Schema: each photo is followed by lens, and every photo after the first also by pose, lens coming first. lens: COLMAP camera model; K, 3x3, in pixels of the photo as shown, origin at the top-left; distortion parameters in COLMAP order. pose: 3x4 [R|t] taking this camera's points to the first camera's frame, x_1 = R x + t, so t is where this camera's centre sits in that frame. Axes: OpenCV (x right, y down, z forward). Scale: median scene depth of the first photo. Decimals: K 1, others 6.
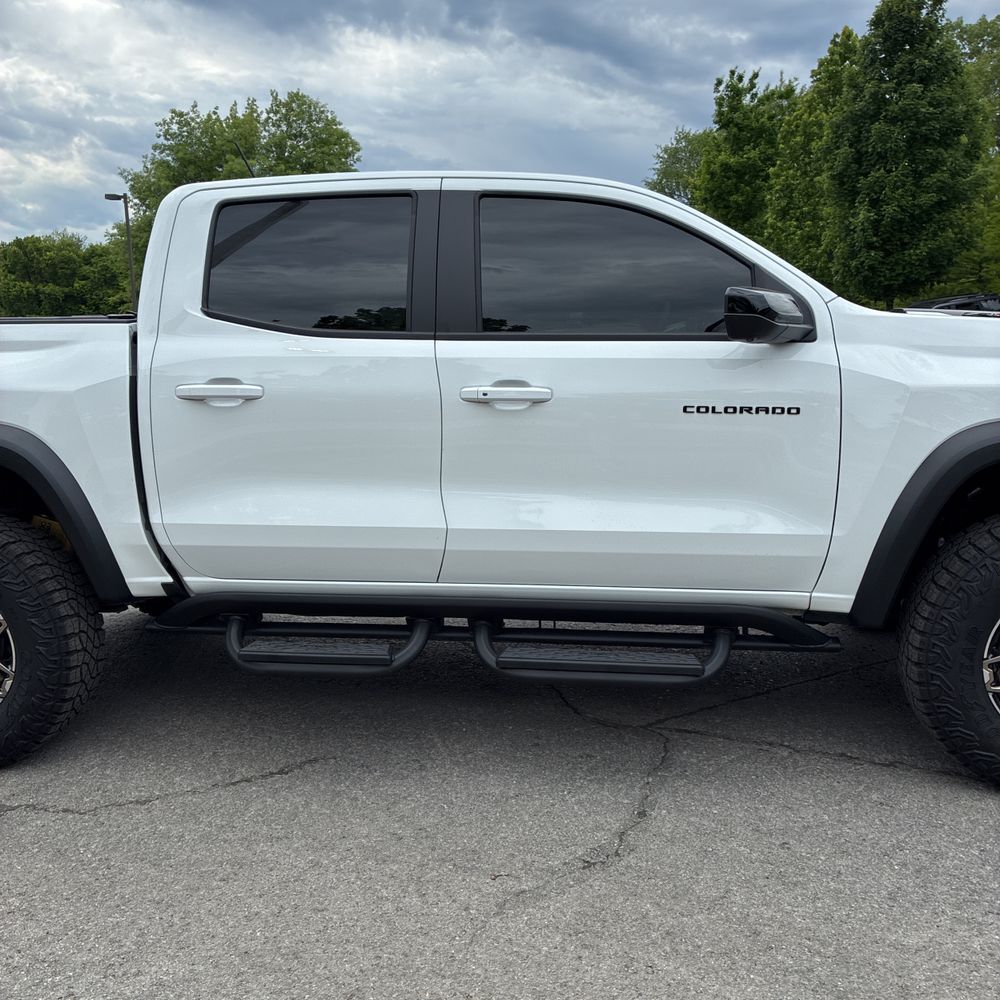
lens RADIAL K [[1023.3, 0, 492.9], [0, 1023.3, 506.5], [0, 0, 1]] dist [0.011597, -0.027435]
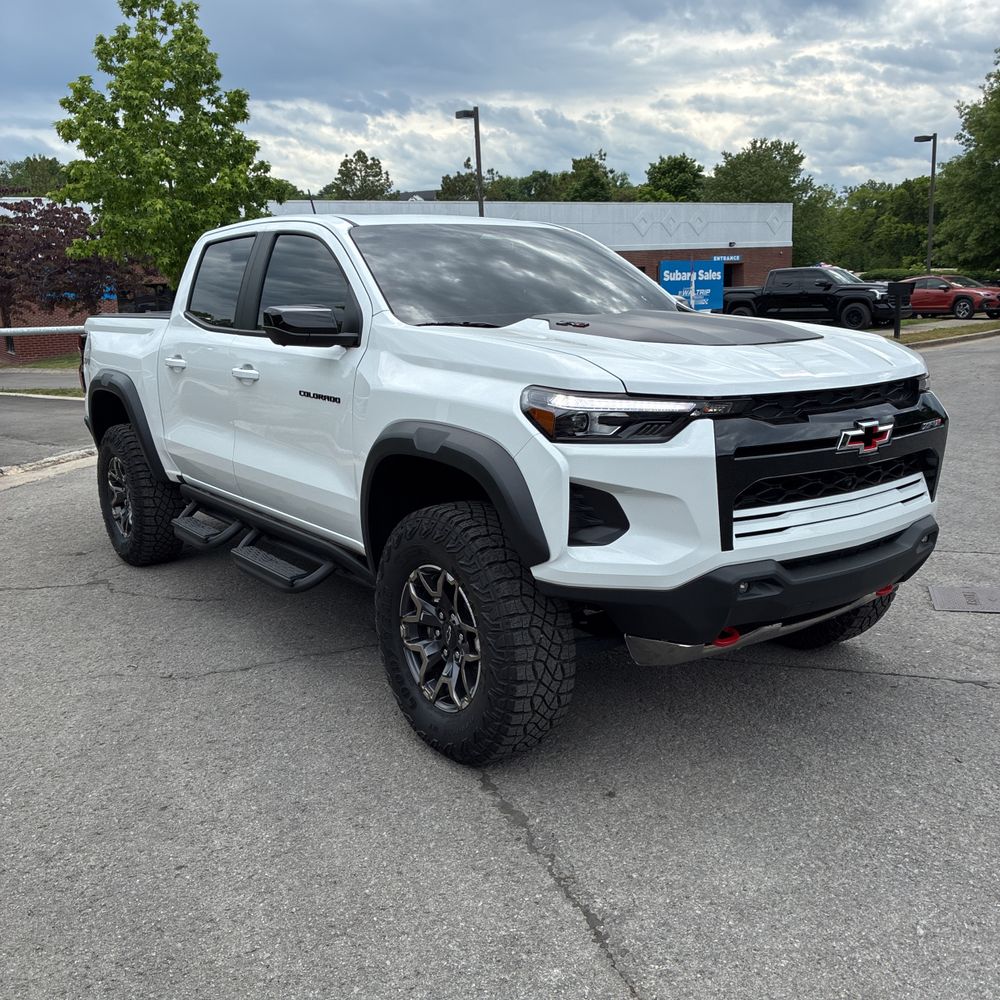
lens RADIAL K [[1034.7, 0, 500.8], [0, 1034.7, 502.1], [0, 0, 1]] dist [0.043981, -0.015411]
pose [[0.680248, 0.147033, -0.718083, 0.133082], [-0.110301, 0.989052, 0.098026, -0.011101], [0.724635, 0.012524, 0.689019, 0.022729]]
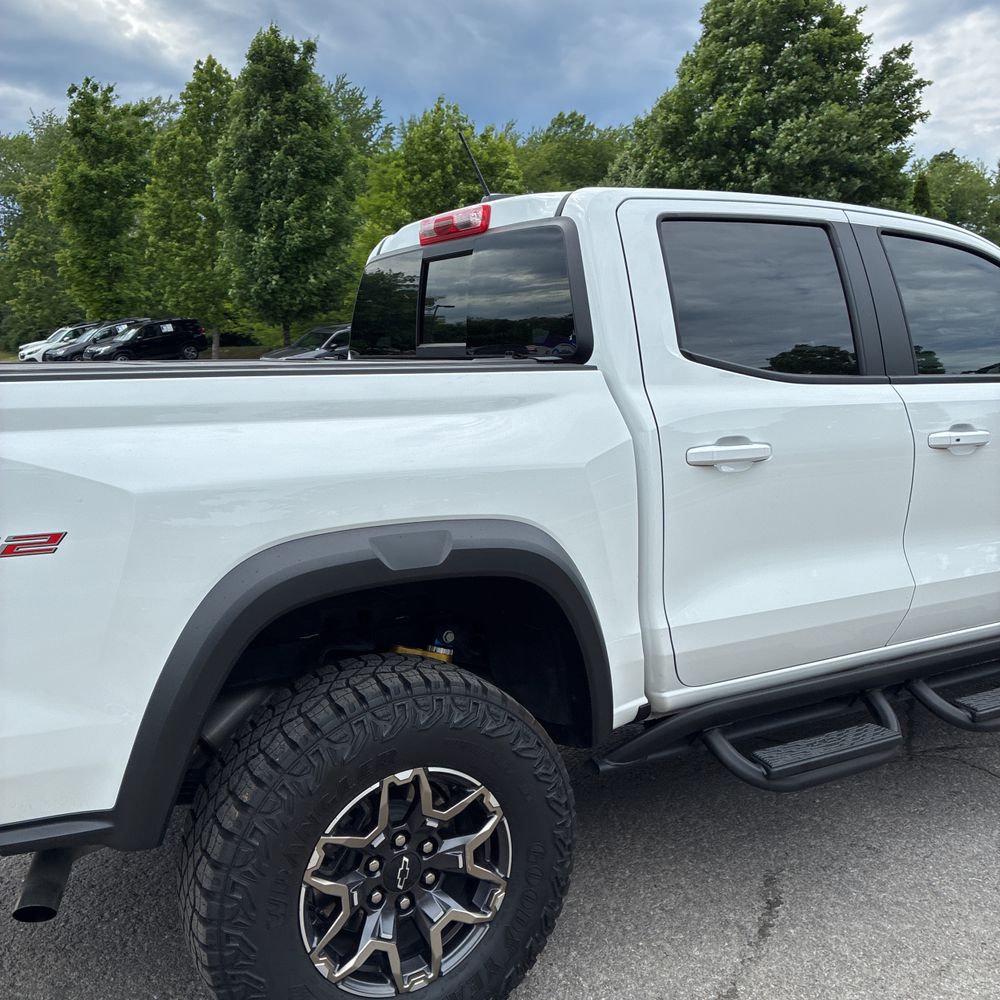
lens RADIAL K [[1021.3, 0, 501.6], [0, 1021.3, 499.0], [0, 0, 1]] dist [0.013224, 0.000200]
pose [[0.790340, -0.079501, 0.607488, -0.090251], [0.095601, 0.995402, 0.005891, -0.009789], [-0.605163, 0.053420, 0.794307, 0.047812]]
